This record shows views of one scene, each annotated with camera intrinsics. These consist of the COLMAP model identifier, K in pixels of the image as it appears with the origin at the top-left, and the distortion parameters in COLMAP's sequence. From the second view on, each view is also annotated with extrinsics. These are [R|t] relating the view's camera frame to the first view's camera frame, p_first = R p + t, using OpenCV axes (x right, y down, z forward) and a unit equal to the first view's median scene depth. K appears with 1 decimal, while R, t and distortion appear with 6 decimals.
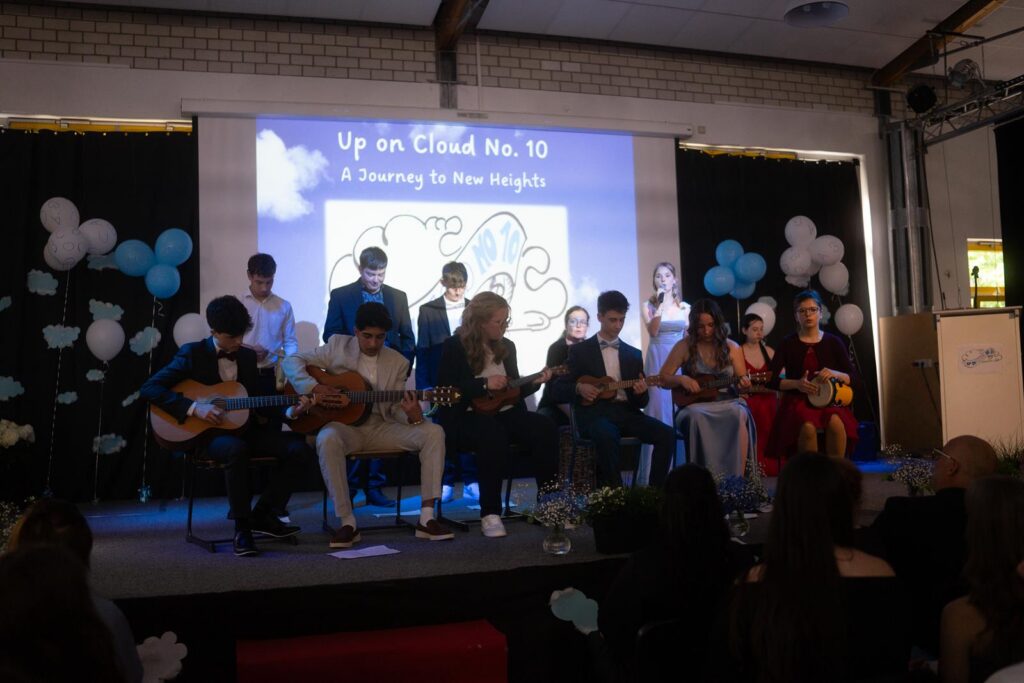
lens RADIAL K [[972.9, 0, 512.0], [0, 972.9, 341.5], [0, 0, 1]] dist [-0.197818, 0.229198]
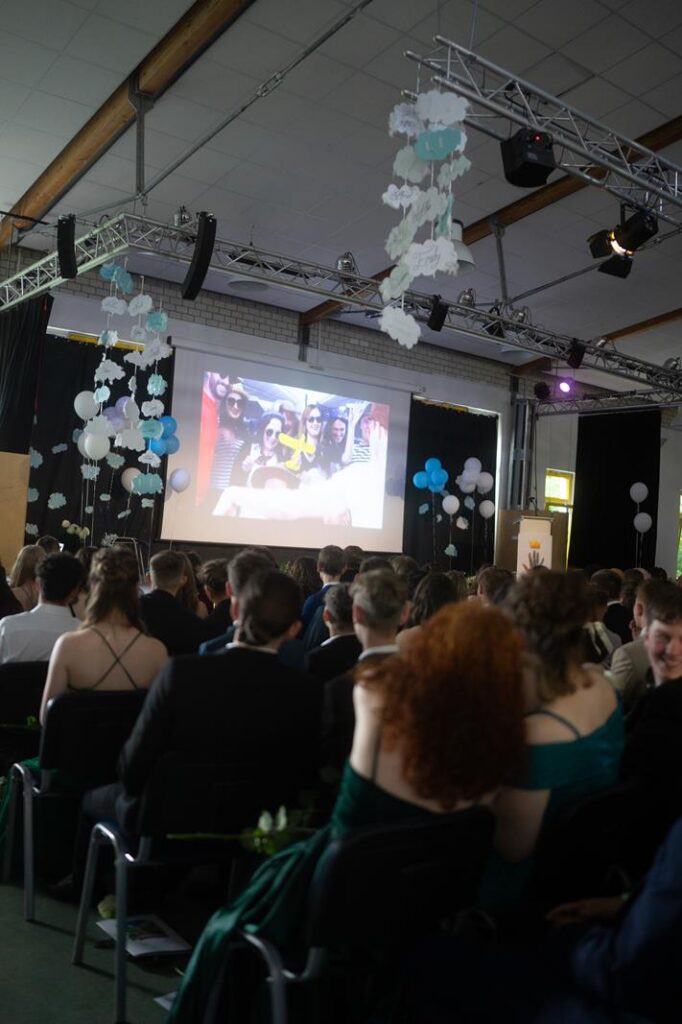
lens RADIAL K [[972.9, 0, 341.0], [0, 972.9, 512.0], [0, 0, 1]] dist [-0.197818, 0.229198]
pose [[0.929006, 0.106935, 0.354278, -0.578074], [-0.116921, 0.993118, 0.006835, 0.001430], [-0.351109, -0.047773, 0.935115, -0.626051]]
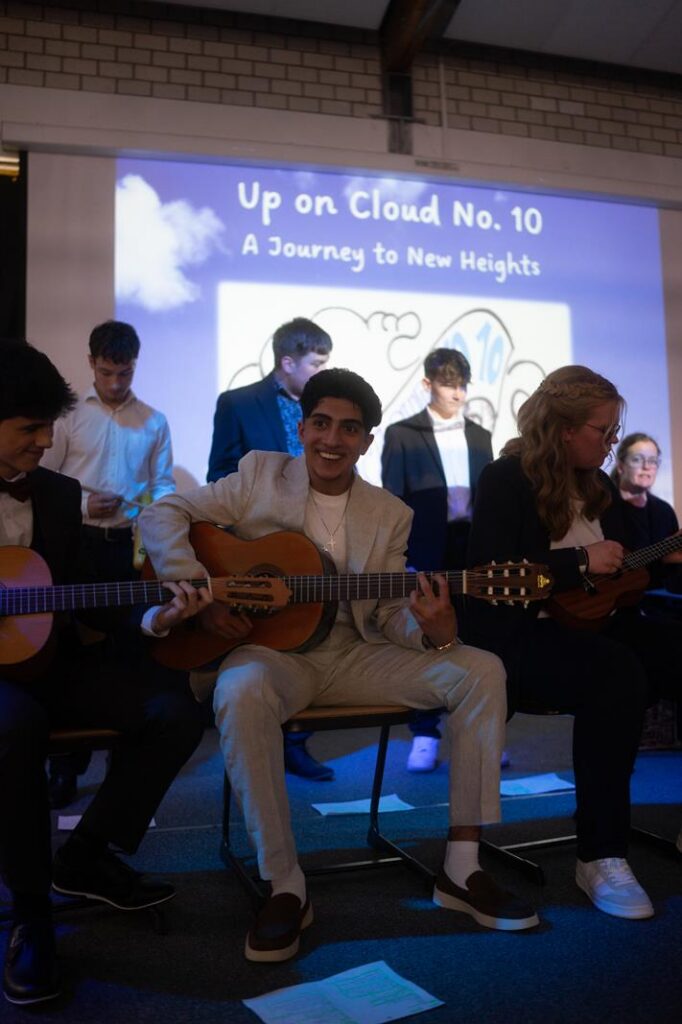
lens RADIAL K [[972.9, 0, 341.0], [0, 972.9, 512.0], [0, 0, 1]] dist [-0.197818, 0.229198]
pose [[0.998778, 0.011843, -0.047987, -0.072967], [-0.012312, 0.999879, -0.009485, 0.016080], [0.047868, 0.010064, 0.998803, 0.330880]]
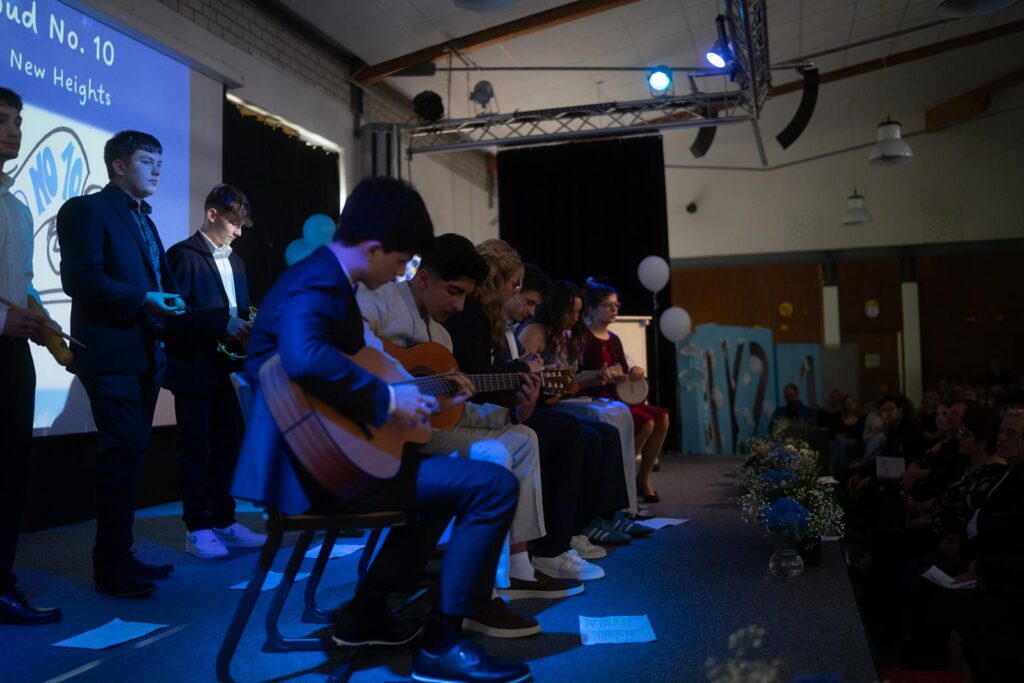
lens RADIAL K [[972.9, 0, 512.0], [0, 972.9, 341.5], [0, 0, 1]] dist [-0.197818, 0.229198]
pose [[0.554615, 0.052257, 0.830464, -0.380247], [-0.037024, 0.998587, -0.038110, 0.030965], [-0.831283, -0.009611, 0.555766, 0.373586]]
